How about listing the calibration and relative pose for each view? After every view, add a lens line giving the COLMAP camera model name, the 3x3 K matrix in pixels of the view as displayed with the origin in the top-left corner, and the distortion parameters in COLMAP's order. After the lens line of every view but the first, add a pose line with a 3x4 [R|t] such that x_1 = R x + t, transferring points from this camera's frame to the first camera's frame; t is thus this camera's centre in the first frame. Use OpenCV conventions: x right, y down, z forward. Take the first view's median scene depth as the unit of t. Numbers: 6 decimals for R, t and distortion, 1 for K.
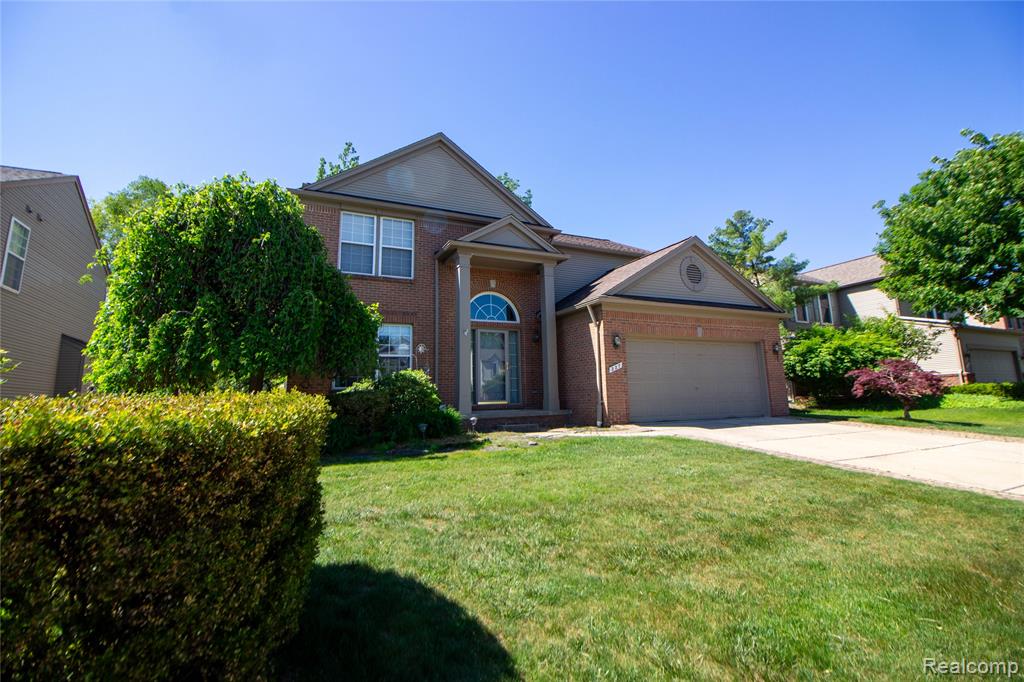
lens RADIAL K [[483.1, 0, 512.0], [0, 483.1, 341.0], [0, 0, 1]] dist [0.001066, -0.015460]
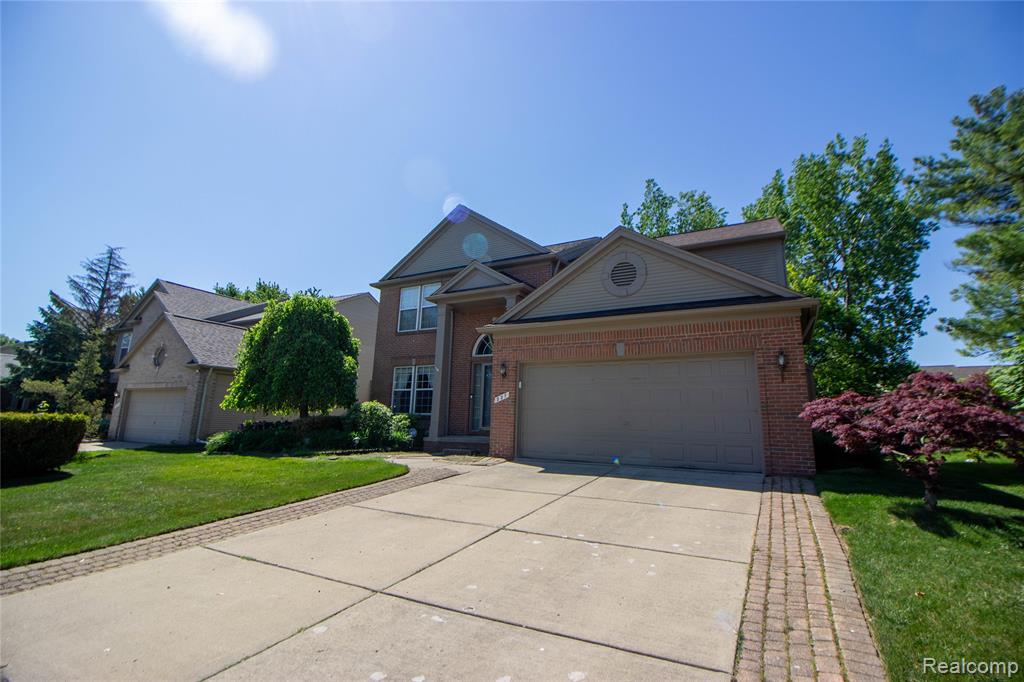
lens RADIAL K [[483.1, 0, 512.0], [0, 483.1, 341.0], [0, 0, 1]] dist [0.001066, -0.015460]
pose [[0.563643, -0.100679, -0.819860, 0.919049], [0.062296, 0.994899, -0.079346, 0.018198], [0.823666, -0.006351, 0.567040, 0.422376]]
